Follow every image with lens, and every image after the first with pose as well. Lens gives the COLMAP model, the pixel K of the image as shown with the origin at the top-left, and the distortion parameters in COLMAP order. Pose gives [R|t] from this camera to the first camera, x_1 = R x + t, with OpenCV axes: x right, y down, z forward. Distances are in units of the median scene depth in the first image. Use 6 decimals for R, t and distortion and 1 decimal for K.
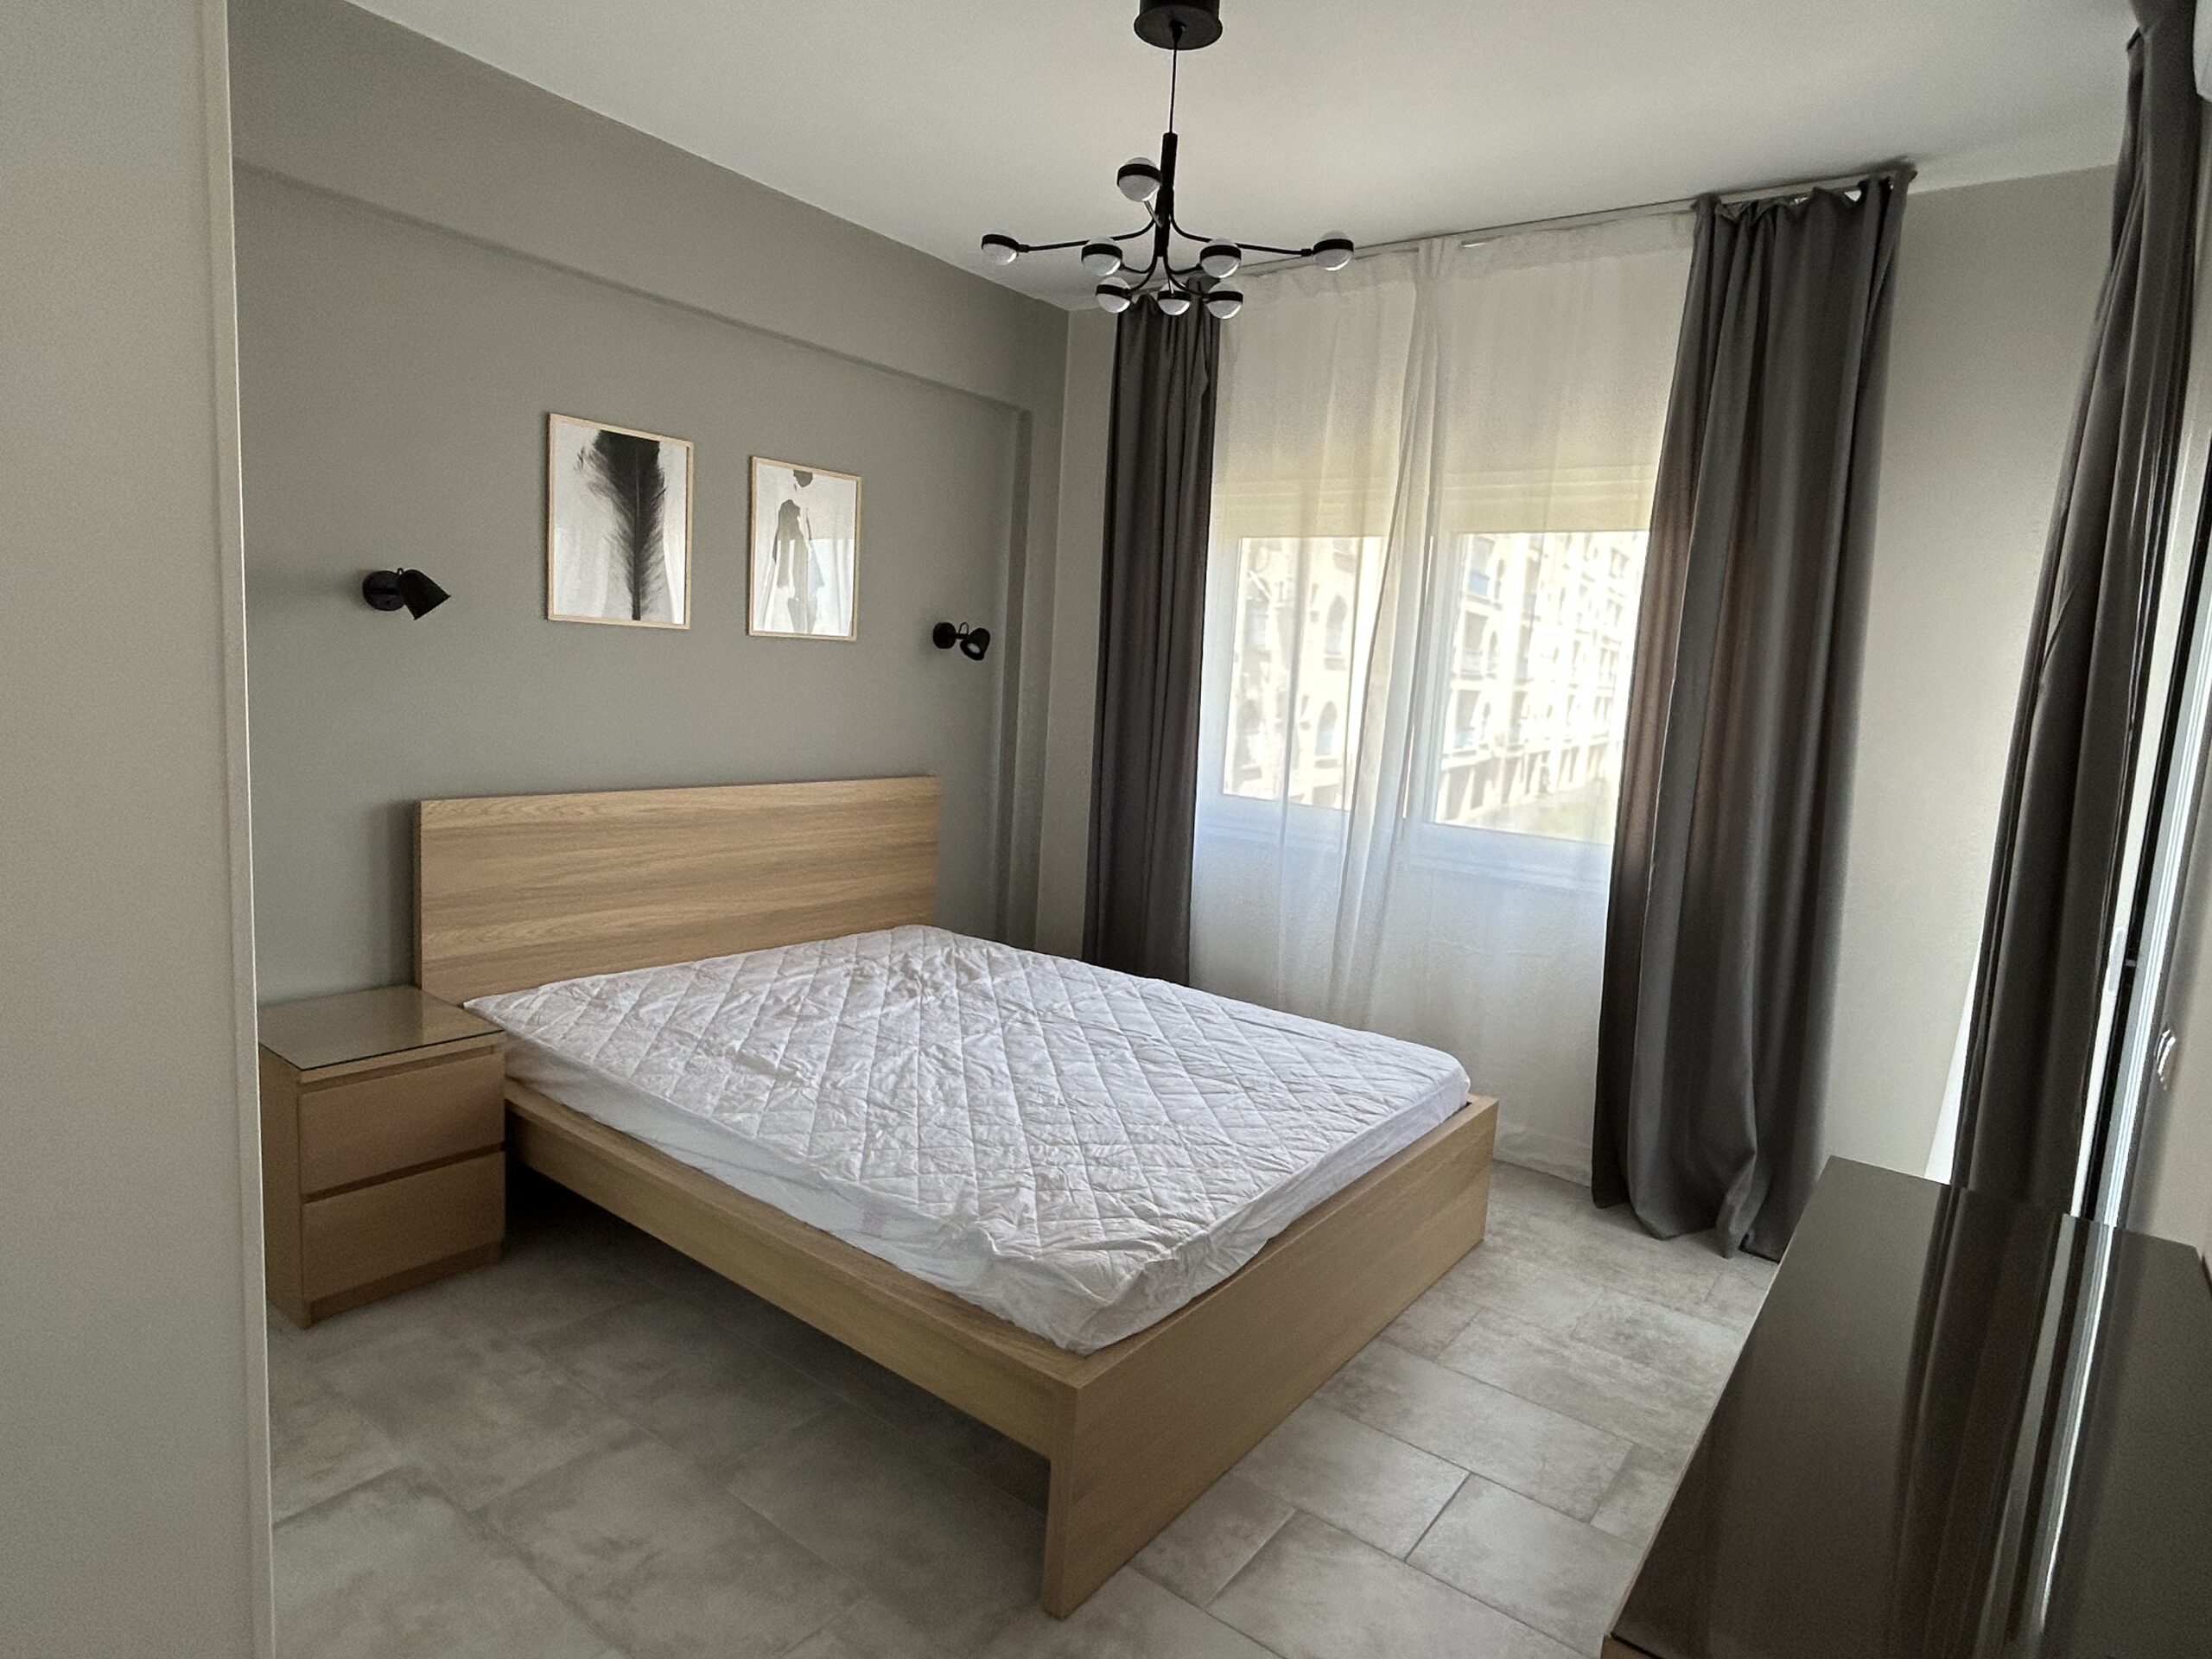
lens RADIAL K [[1233.8, 0, 1106.0], [0, 1233.8, 829.5], [0, 0, 1]] dist [-0.015512, -0.000076]
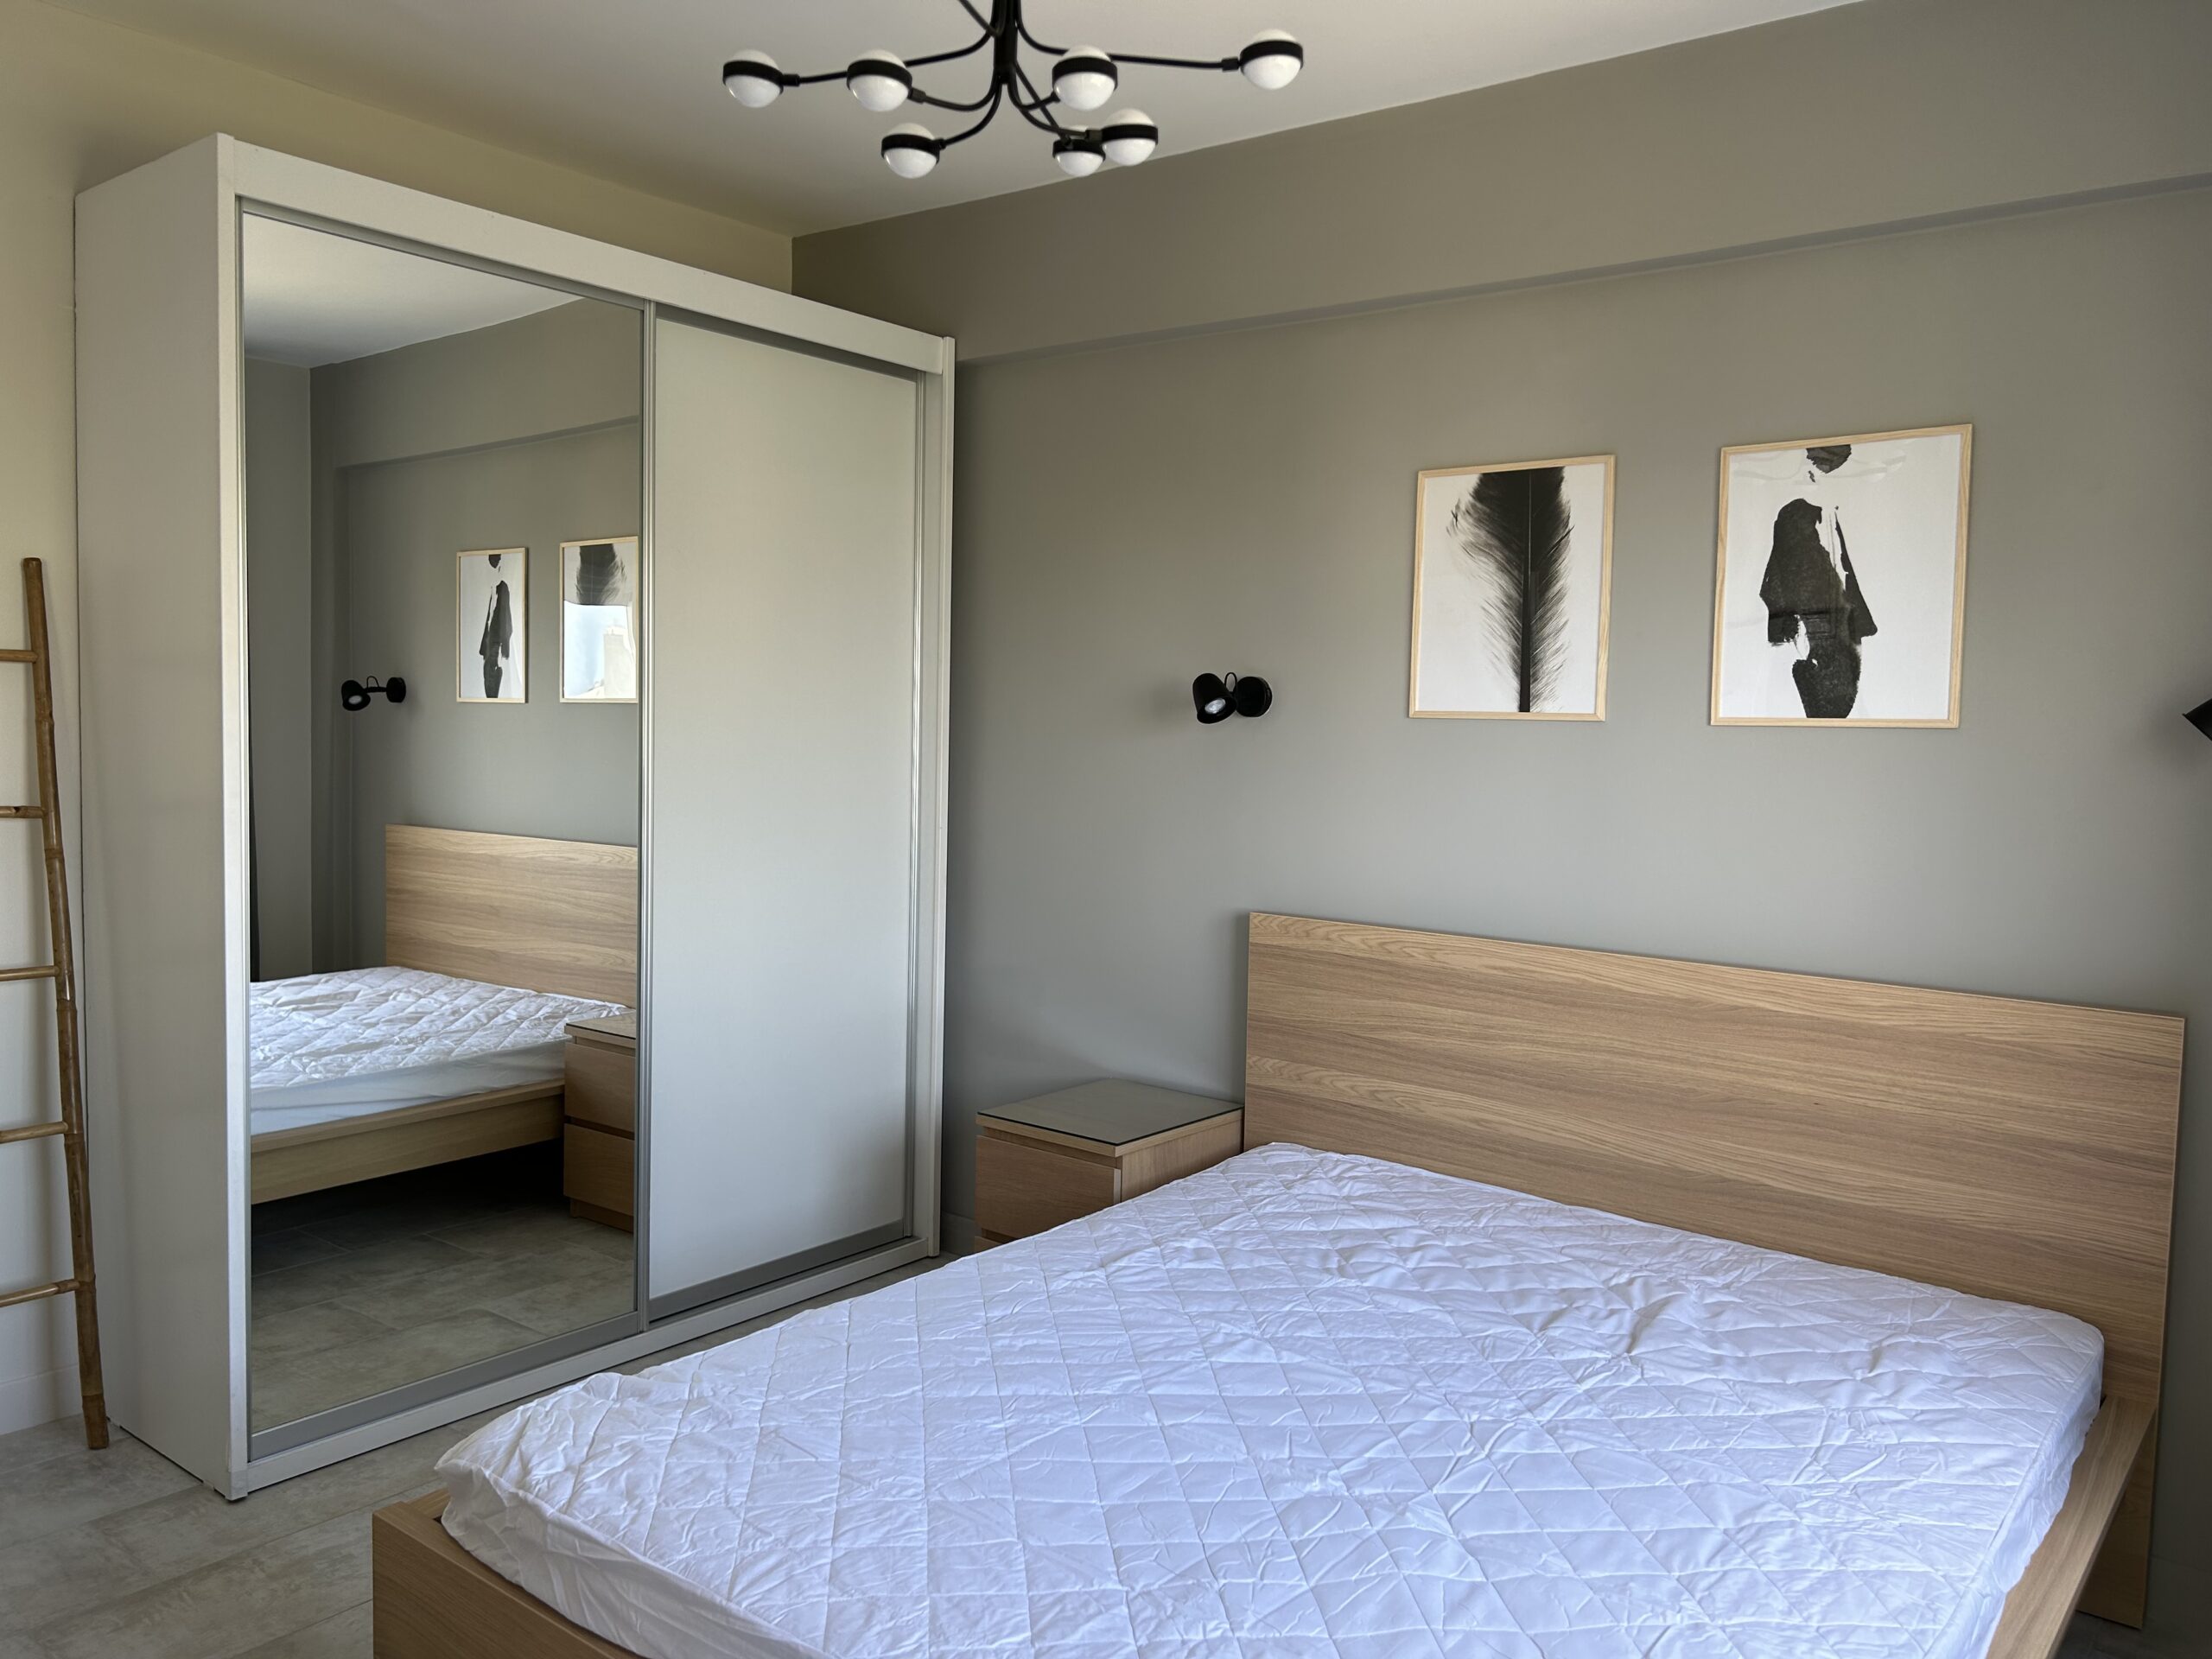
lens RADIAL K [[1647.8, 0, 1106.0], [0, 1647.8, 829.5], [0, 0, 1]] dist [0.021965, -0.049718]
pose [[-0.034626, 0.001868, -0.999399, 0.635222], [-0.158067, 0.987401, 0.007322, -0.069047], [0.986821, 0.158225, -0.033895, 0.814103]]
